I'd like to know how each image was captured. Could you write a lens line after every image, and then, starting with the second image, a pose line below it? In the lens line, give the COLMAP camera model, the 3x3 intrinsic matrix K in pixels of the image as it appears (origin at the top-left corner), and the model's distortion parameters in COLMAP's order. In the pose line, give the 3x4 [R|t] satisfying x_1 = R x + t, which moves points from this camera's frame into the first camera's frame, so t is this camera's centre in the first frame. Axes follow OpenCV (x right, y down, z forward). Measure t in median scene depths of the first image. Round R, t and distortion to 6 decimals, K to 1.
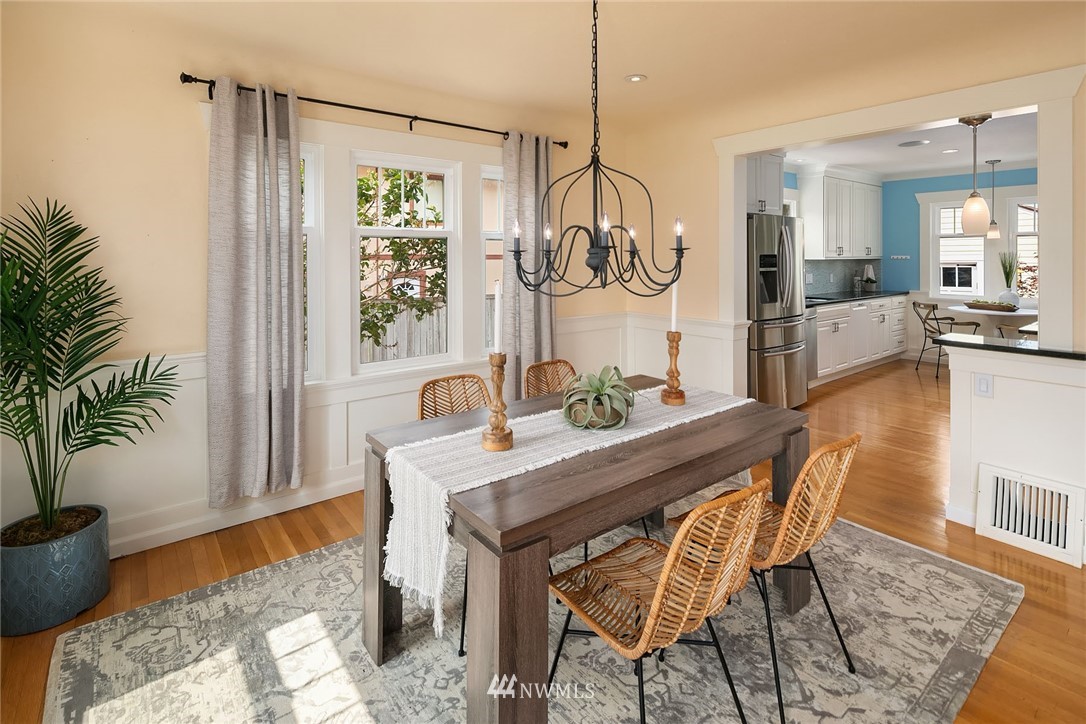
lens RADIAL K [[529.1, 0, 528.6], [0, 529.1, 254.7], [0, 0, 1]] dist [-0.002344, -0.000669]
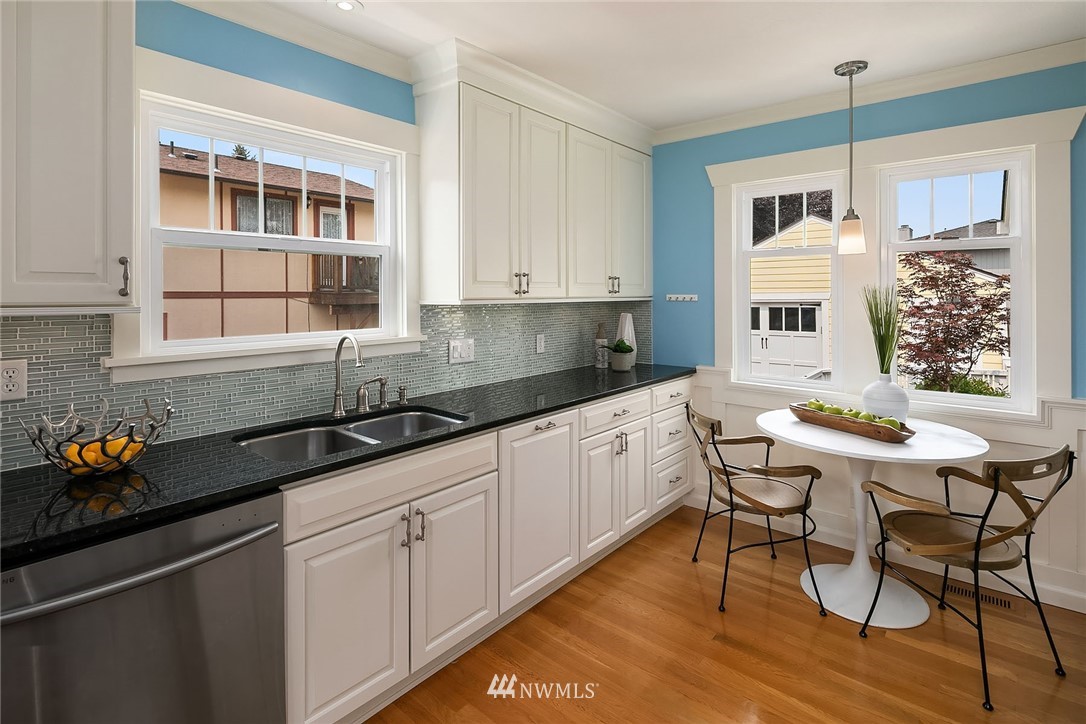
lens RADIAL K [[529.1, 0, 536.3], [0, 529.1, 290.0], [0, 0, 1]] dist [-0.002344, -0.000669]
pose [[0.978701, 0.000799, 0.205289, 0.501762], [-0.000102, 0.999994, -0.003405, -0.000564], [-0.205291, 0.003311, 0.978695, 0.583828]]
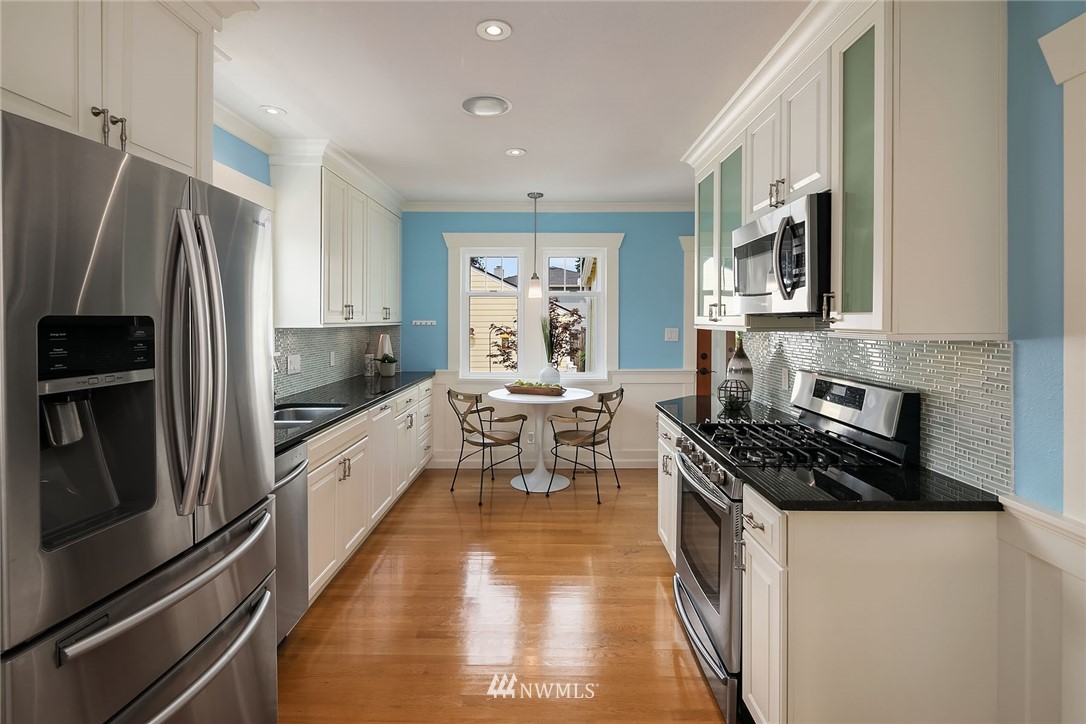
lens RADIAL K [[529.1, 0, 540.8], [0, 529.1, 320.5], [0, 0, 1]] dist [-0.002344, -0.000669]
pose [[0.614607, -0.000056, 0.788834, 0.265644], [-0.001972, 0.999997, 0.001608, 0.000417], [-0.788831, -0.002544, 0.614605, 0.481337]]
